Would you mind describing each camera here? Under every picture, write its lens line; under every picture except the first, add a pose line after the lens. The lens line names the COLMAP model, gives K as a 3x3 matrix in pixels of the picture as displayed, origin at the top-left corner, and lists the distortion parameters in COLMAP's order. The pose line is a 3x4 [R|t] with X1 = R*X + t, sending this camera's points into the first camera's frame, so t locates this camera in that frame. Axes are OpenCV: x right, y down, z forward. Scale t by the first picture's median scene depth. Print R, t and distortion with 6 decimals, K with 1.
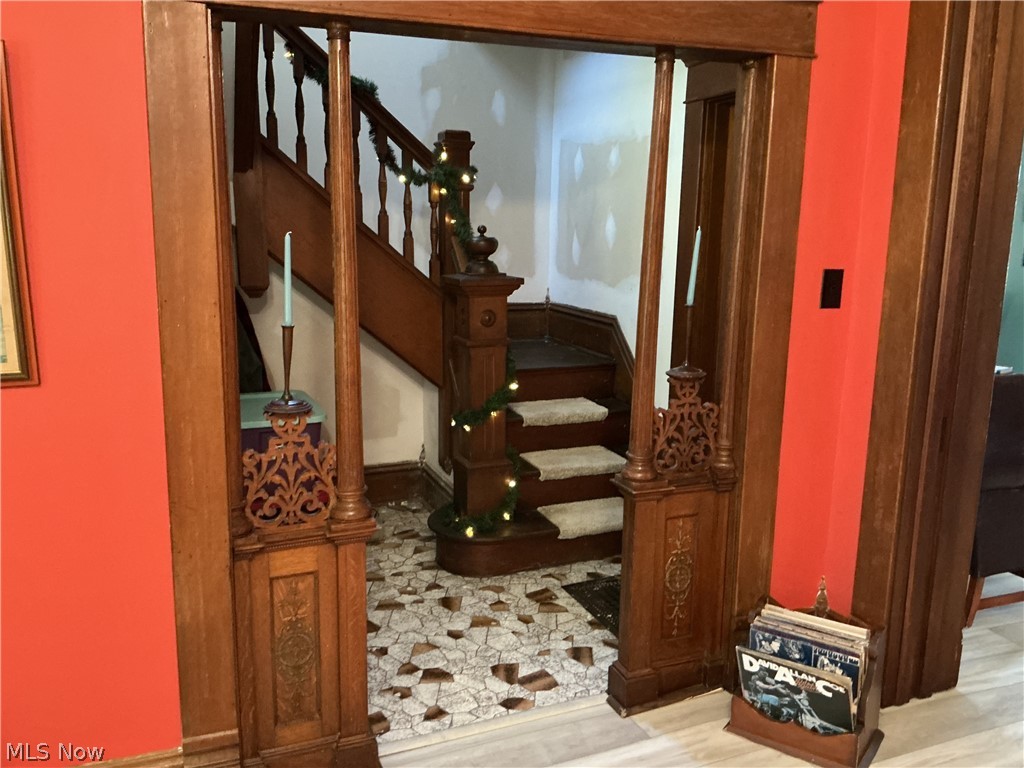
lens RADIAL K [[848.6, 0, 511.3], [0, 848.6, 382.9], [0, 0, 1]] dist [0.121178, -0.178931]
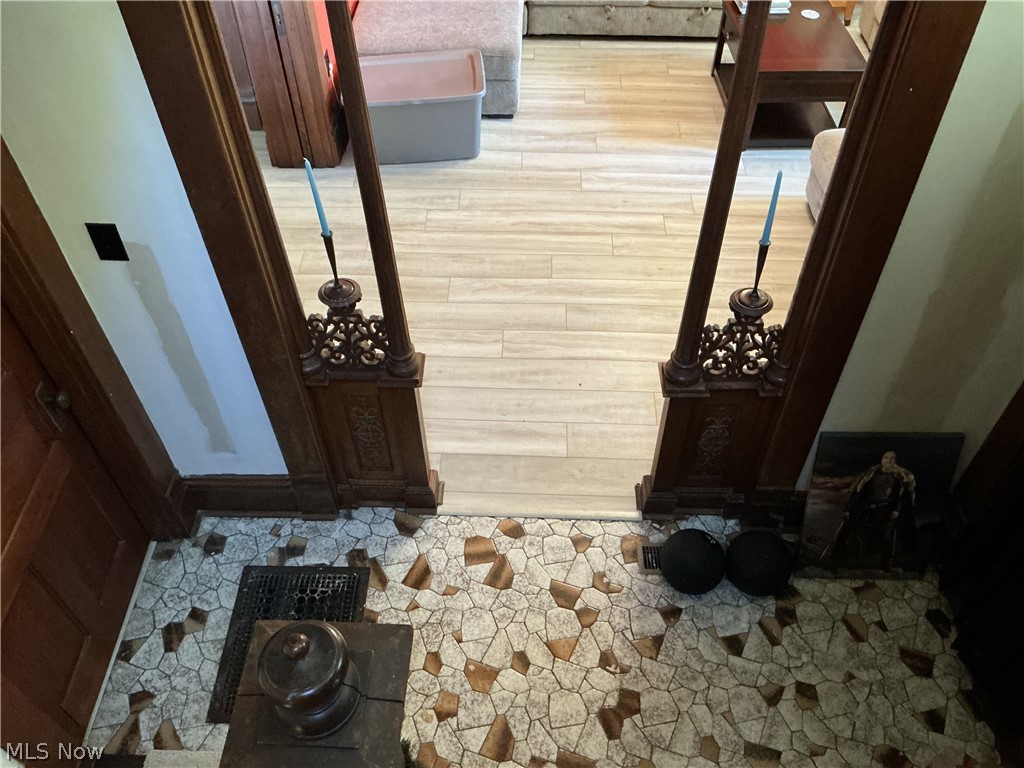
lens RADIAL K [[848.6, 0, 511.3], [0, 848.6, 382.9], [0, 0, 1]] dist [0.121178, -0.178931]
pose [[-0.919201, -0.294257, 0.261691, -0.220441], [0.071540, 0.528704, 0.845786, -0.661571], [-0.387235, 0.796169, -0.464934, 1.284947]]
